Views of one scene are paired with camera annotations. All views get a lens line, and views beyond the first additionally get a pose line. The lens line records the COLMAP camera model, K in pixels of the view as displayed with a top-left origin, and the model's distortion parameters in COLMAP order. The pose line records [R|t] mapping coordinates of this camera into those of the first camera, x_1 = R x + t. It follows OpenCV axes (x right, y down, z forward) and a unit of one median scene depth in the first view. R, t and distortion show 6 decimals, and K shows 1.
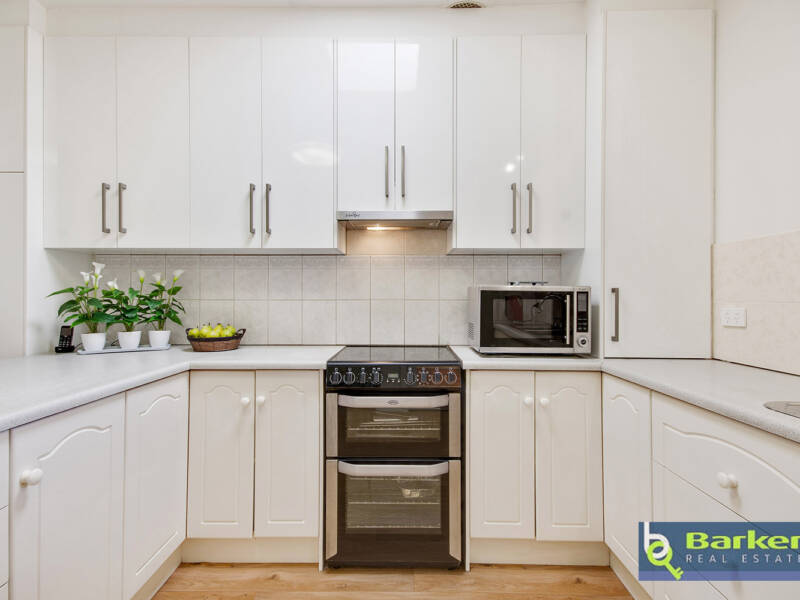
lens RADIAL K [[400.9, 0, 400.3], [0, 400.9, 303.3], [0, 0, 1]] dist [0.001535, -0.003751]
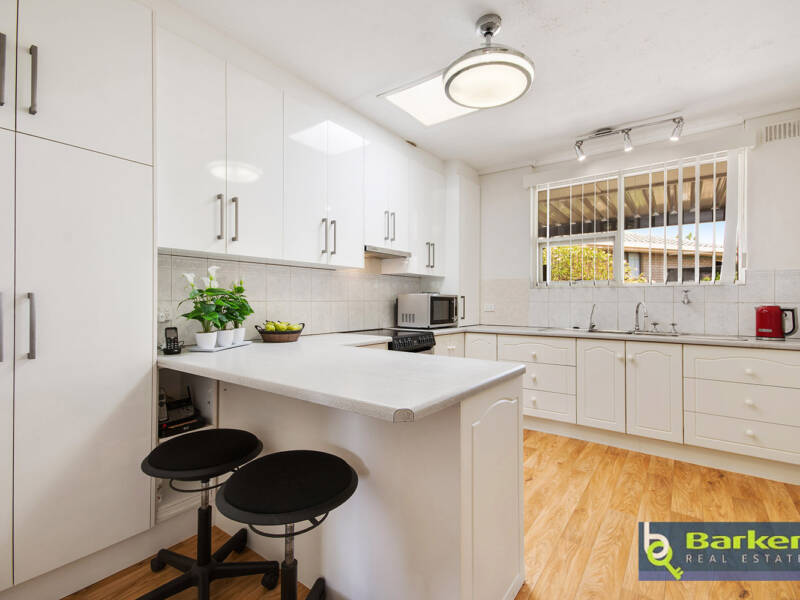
lens RADIAL K [[400.9, 0, 400.4], [0, 400.9, 301.2], [0, 0, 1]] dist [0.001535, -0.003751]
pose [[0.570688, 0.000399, 0.821167, -1.265084], [0.009623, 0.999928, -0.007173, 0.003397], [-0.821111, 0.011995, 0.570643, -0.008271]]
